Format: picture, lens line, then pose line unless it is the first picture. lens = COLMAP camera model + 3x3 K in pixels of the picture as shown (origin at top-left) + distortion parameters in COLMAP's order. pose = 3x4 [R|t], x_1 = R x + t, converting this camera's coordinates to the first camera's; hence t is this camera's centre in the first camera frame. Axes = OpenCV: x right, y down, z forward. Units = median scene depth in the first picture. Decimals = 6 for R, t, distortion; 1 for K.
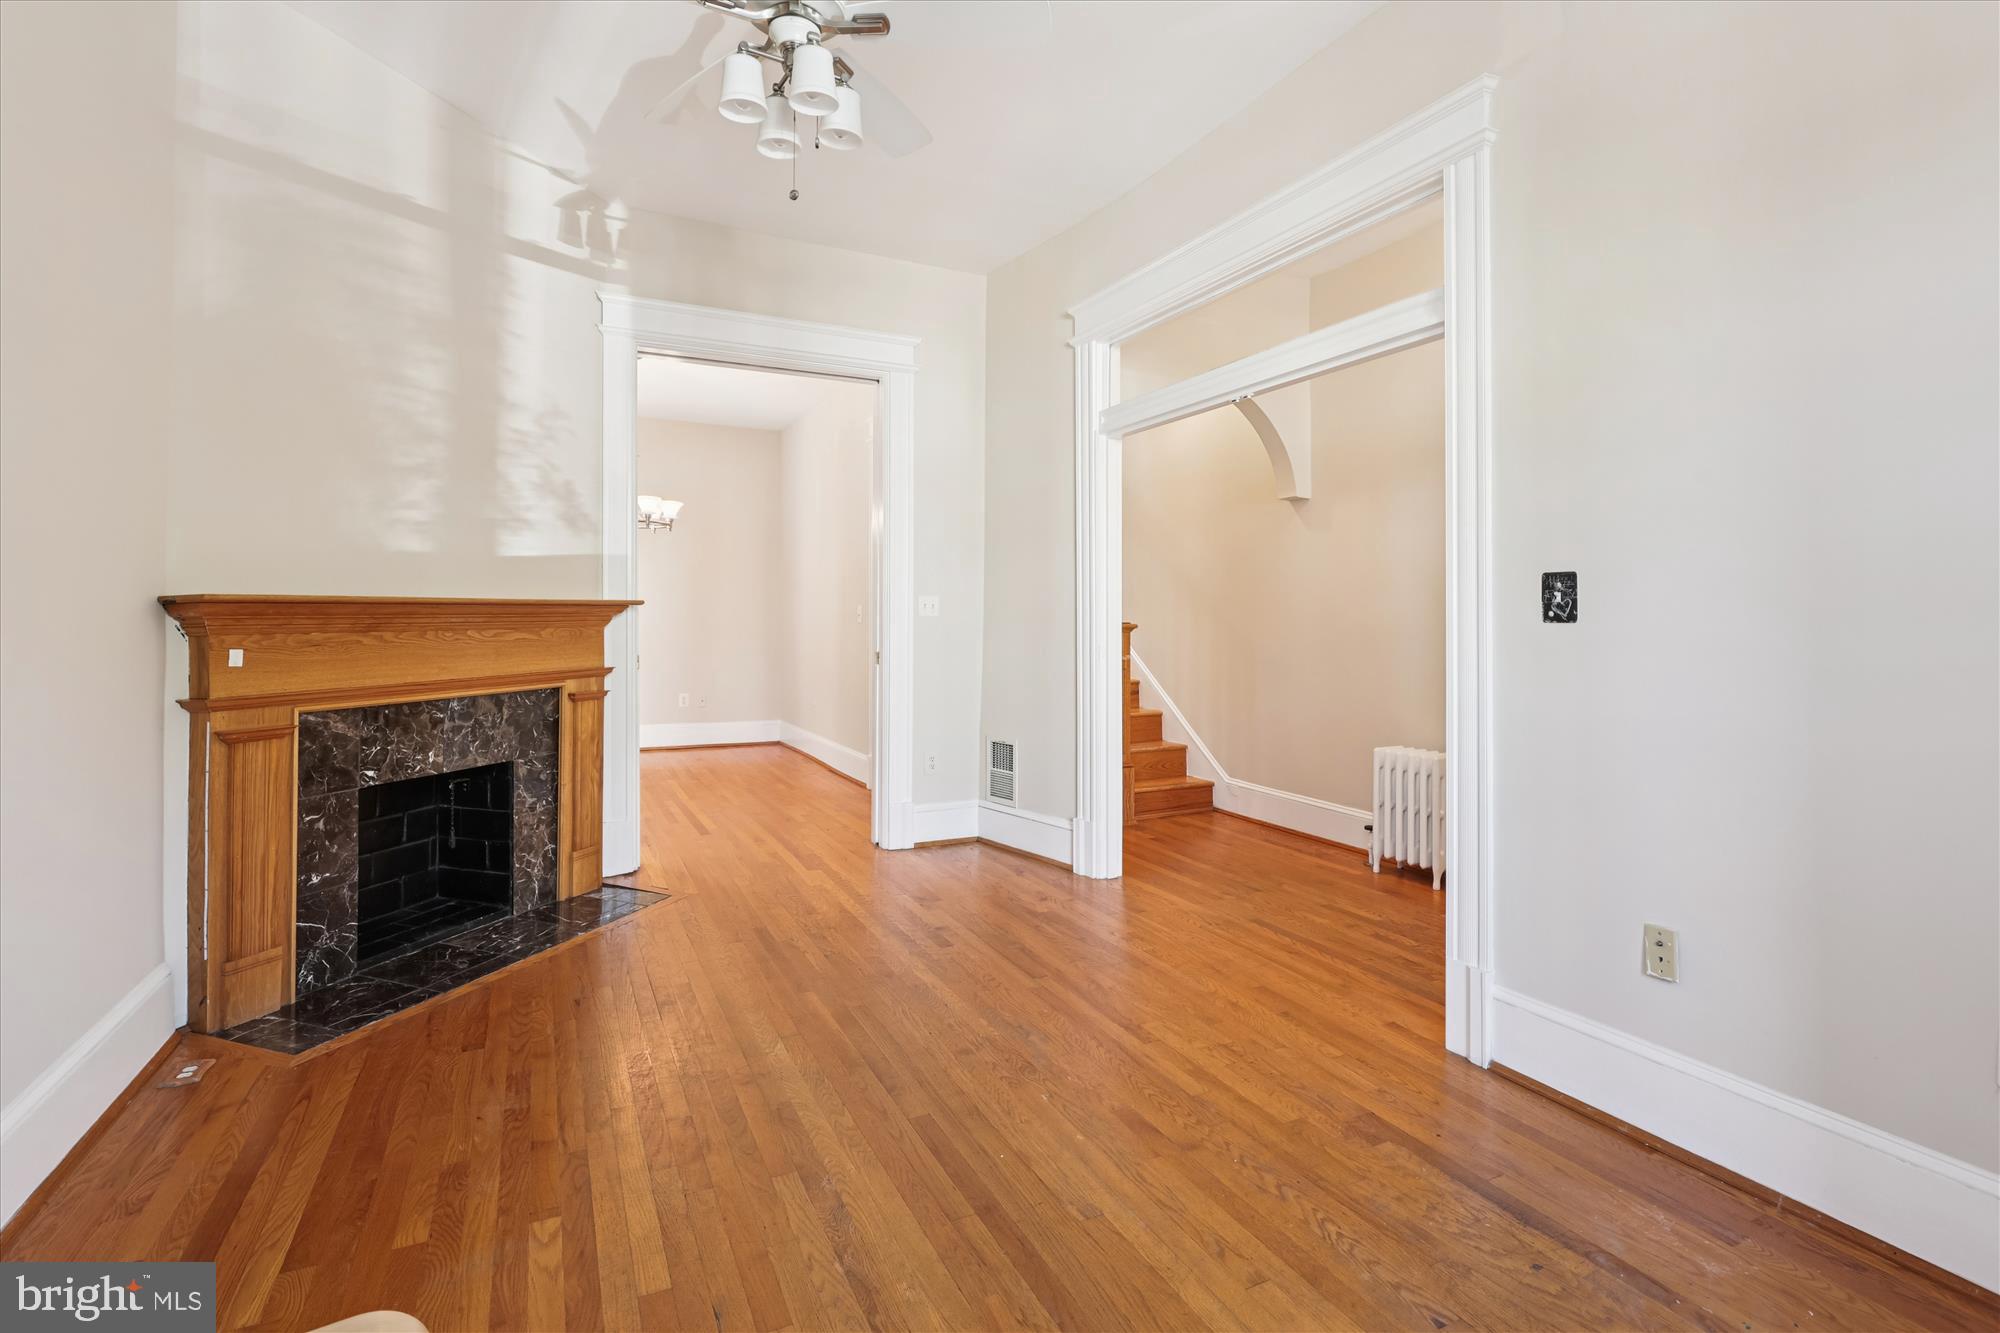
lens RADIAL K [[938.8, 0, 1009.3], [0, 938.8, 627.5], [0, 0, 1]] dist [-0.000545, -0.000274]
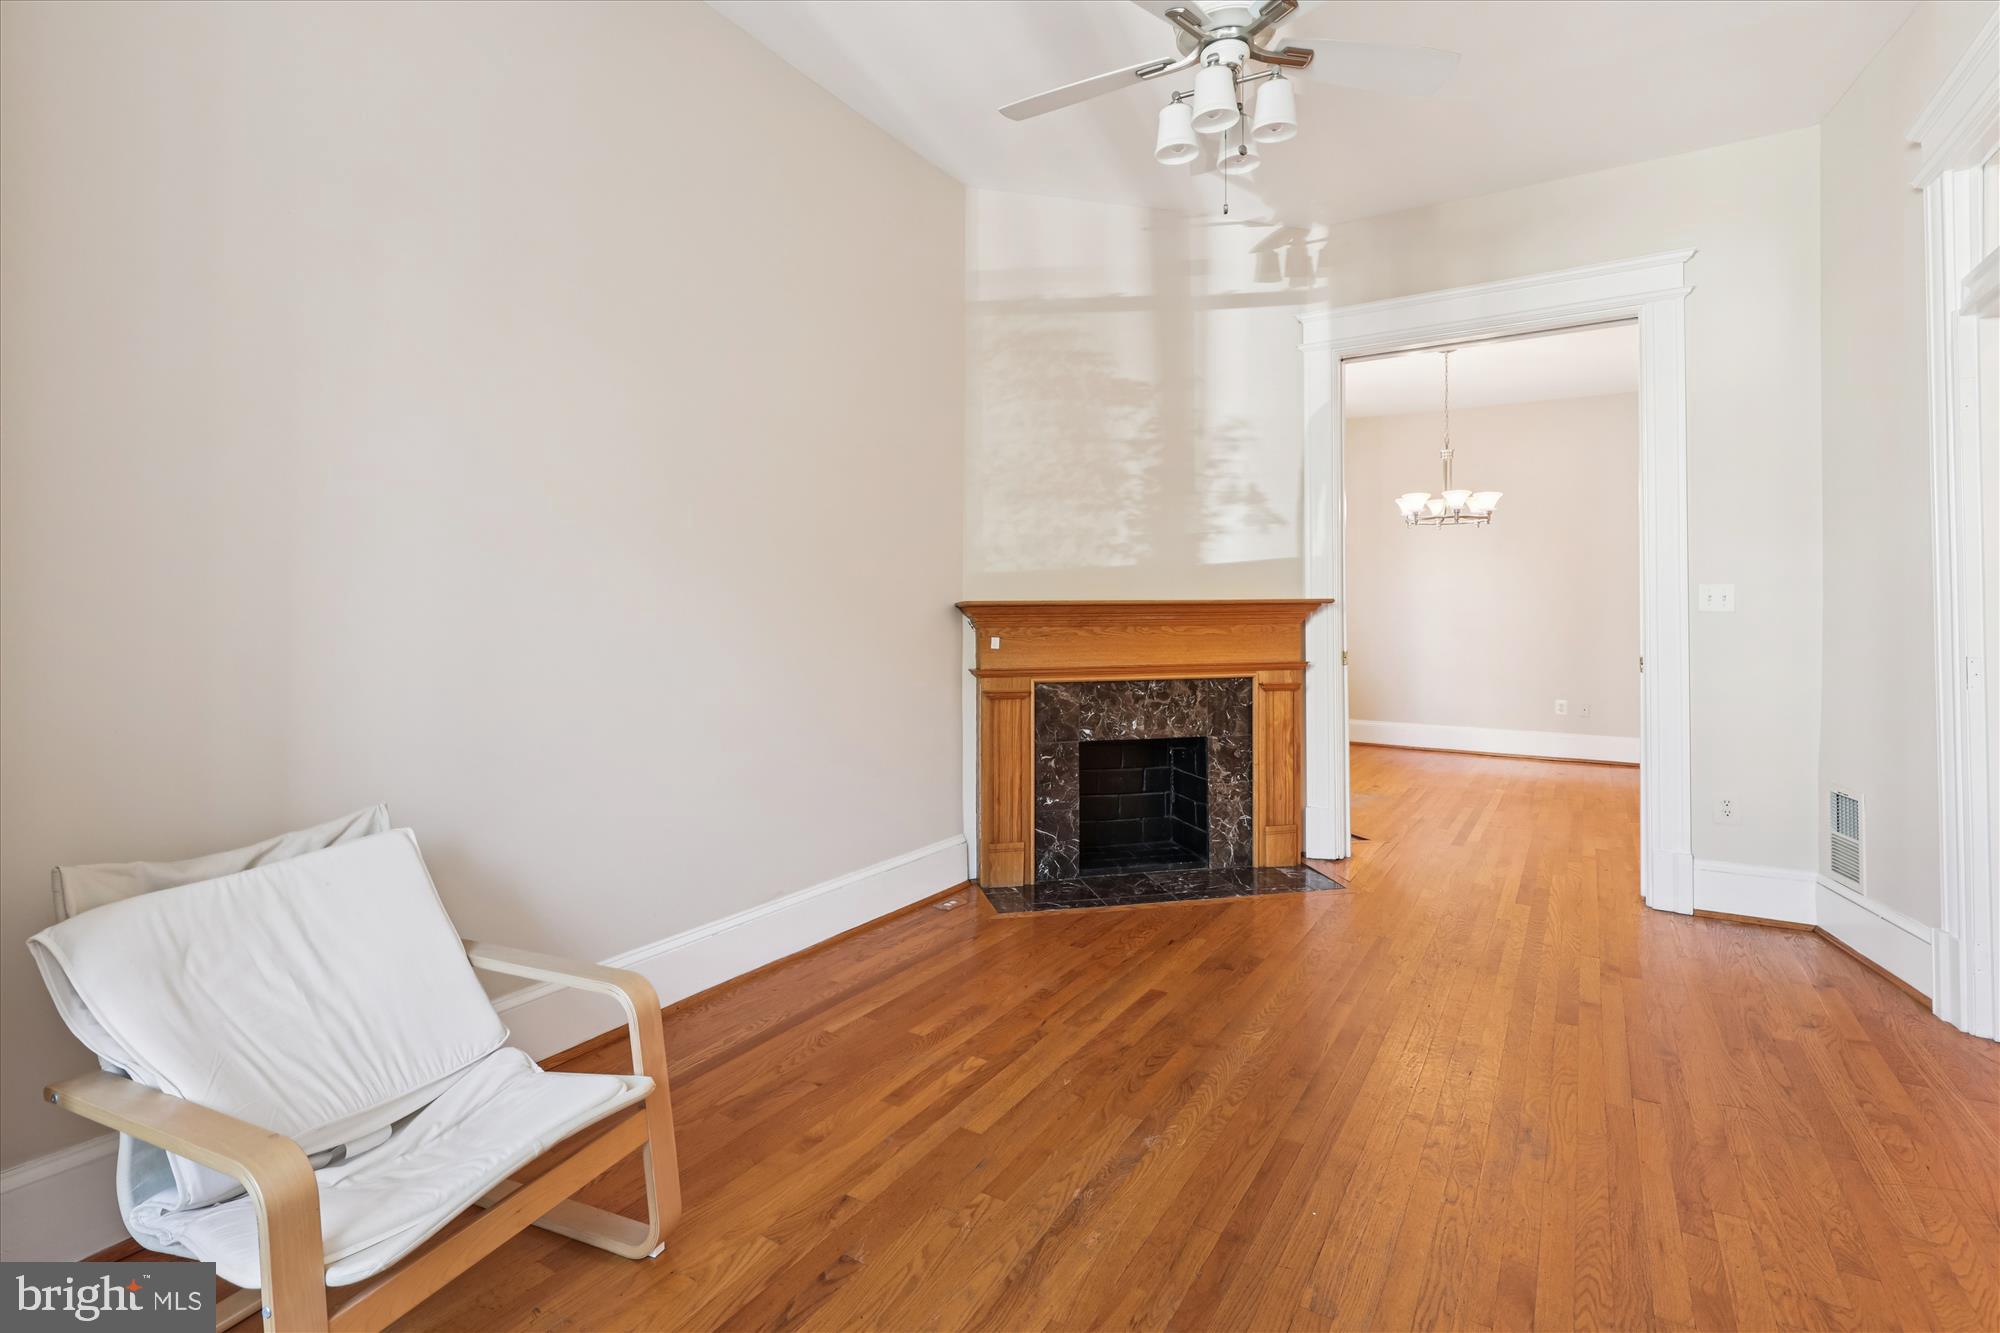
lens RADIAL K [[942.4, 0, 998.4], [0, 942.4, 617.3], [0, 0, 1]] dist [0.000764, -0.000599]
pose [[0.522491, -0.004319, -0.852634, 0.368280], [-0.004942, 0.999955, -0.008094, 0.002512], [0.852630, 0.008442, 0.522446, 0.164979]]
